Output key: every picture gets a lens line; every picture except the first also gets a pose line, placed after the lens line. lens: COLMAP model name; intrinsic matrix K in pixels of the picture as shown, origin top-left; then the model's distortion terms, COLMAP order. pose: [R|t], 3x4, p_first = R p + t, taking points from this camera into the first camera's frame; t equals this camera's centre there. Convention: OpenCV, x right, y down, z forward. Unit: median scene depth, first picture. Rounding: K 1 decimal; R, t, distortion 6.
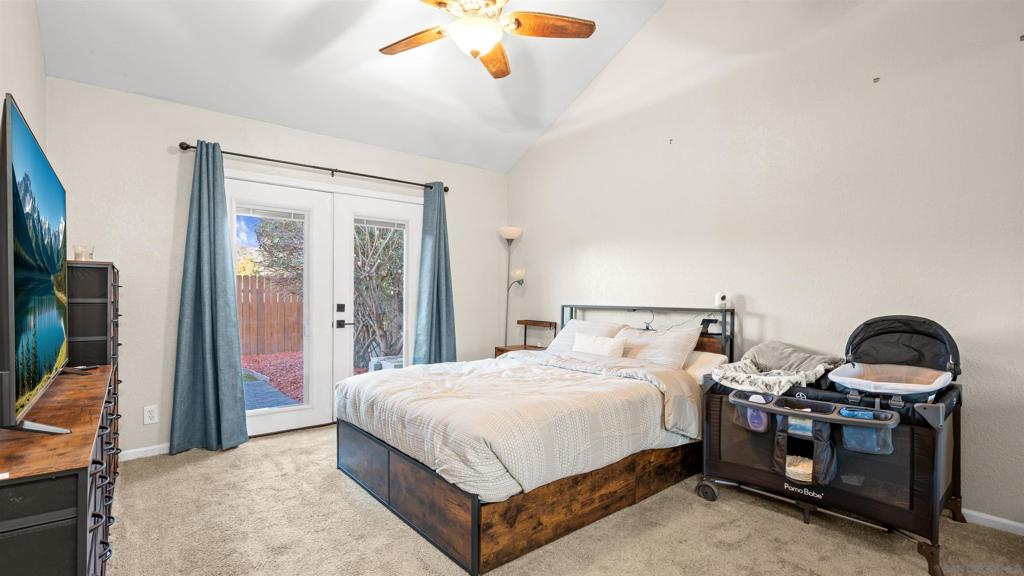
lens RADIAL K [[505.8, 0, 556.3], [0, 505.8, 302.1], [0, 0, 1]] dist [-0.003282, -0.000523]
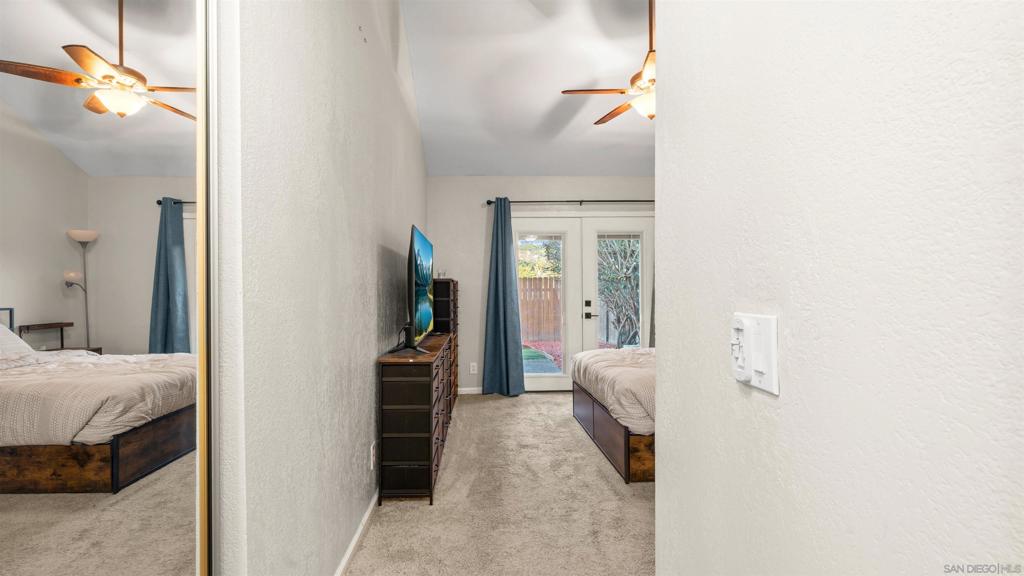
lens RADIAL K [[487.1, 0, 512.0], [0, 487.1, 288.0], [0, 0, 1]] dist [-0.002897, 0.000470]
pose [[0.810396, -0.014062, -0.585714, 0.266253], [0.001475, 0.999758, -0.021962, -0.002383], [0.585881, 0.016934, 0.810220, -0.246595]]
